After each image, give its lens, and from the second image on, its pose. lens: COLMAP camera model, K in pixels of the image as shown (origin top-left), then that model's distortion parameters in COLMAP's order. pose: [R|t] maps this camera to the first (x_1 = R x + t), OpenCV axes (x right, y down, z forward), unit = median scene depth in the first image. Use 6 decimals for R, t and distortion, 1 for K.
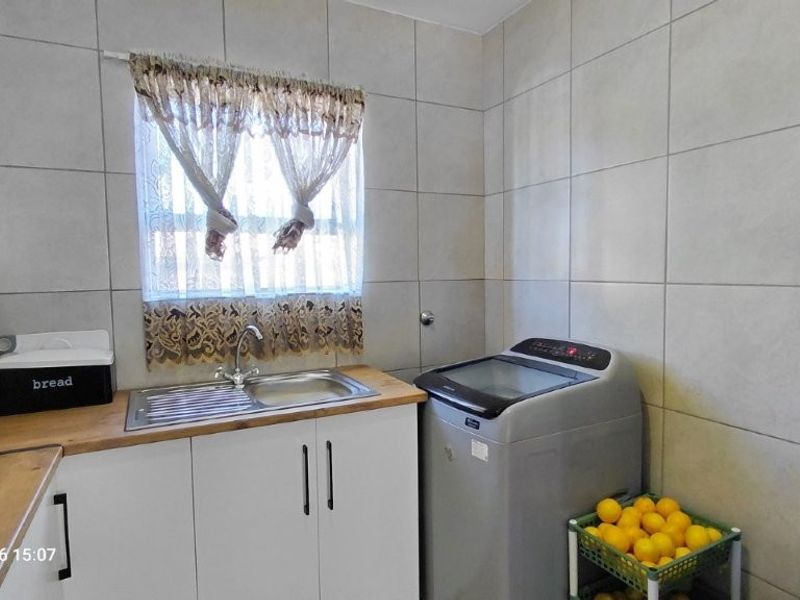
lens RADIAL K [[494.7, 0, 406.5], [0, 494.7, 296.2], [0, 0, 1]] dist [0.000125, 0.001433]
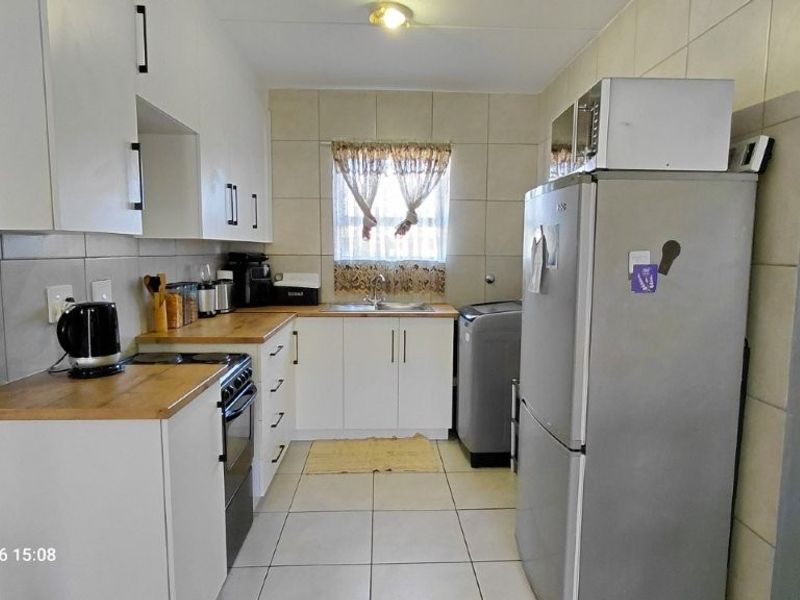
lens RADIAL K [[494.7, 0, 406.5], [0, 494.7, 296.2], [0, 0, 1]] dist [0.000125, 0.001433]
pose [[0.911922, 0.061541, -0.405723, 0.564721], [-0.044928, 0.997720, 0.050354, 0.039869], [0.407897, -0.027691, 0.912608, -0.729851]]
